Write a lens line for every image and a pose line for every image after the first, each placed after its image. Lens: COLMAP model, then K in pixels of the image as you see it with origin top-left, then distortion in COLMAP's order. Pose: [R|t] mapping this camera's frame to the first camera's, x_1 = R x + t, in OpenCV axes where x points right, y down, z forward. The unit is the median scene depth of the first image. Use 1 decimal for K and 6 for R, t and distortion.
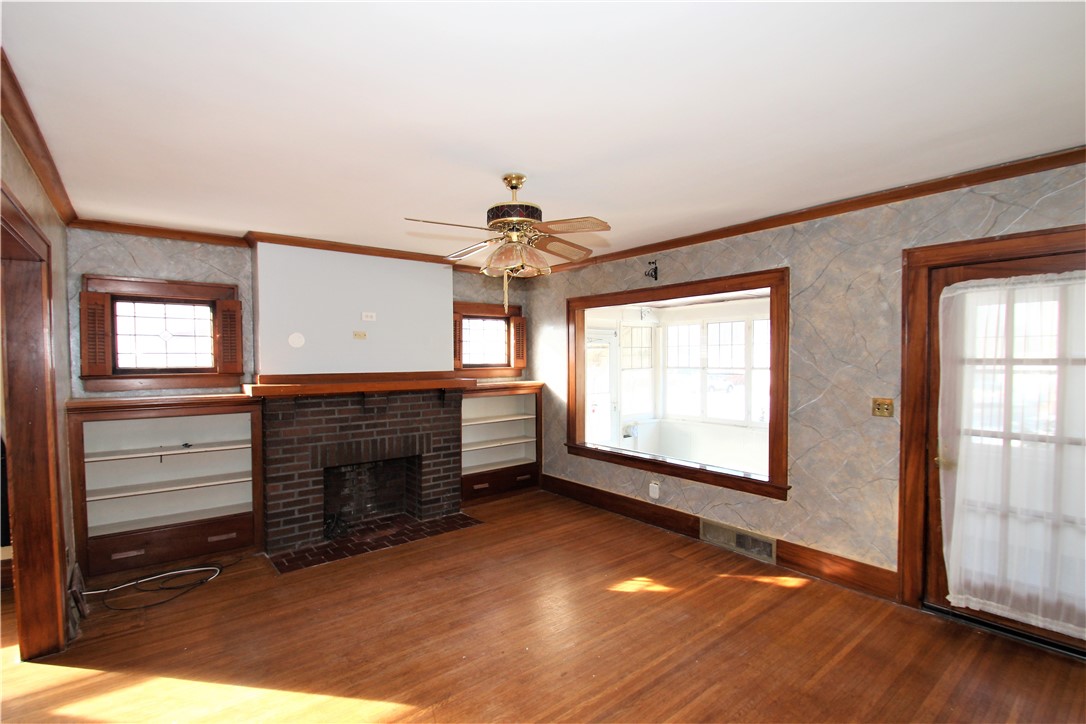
lens RADIAL K [[503.9, 0, 543.5], [0, 503.9, 364.7], [0, 0, 1]] dist [0.000489, -0.006939]
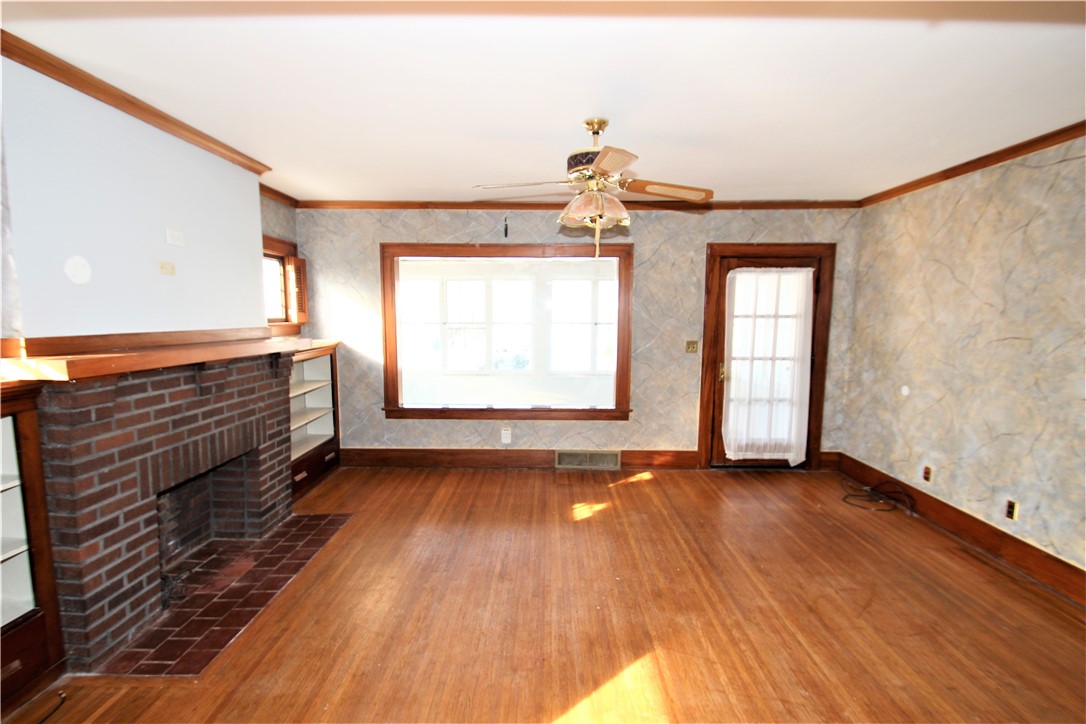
lens RADIAL K [[503.9, 0, 542.2], [0, 503.9, 365.8], [0, 0, 1]] dist [0.000489, -0.006939]
pose [[0.632923, -0.069285, 0.771109, -0.620286], [0.003031, 0.996202, 0.087022, 0.006906], [-0.774209, -0.052741, 0.630729, 0.305078]]
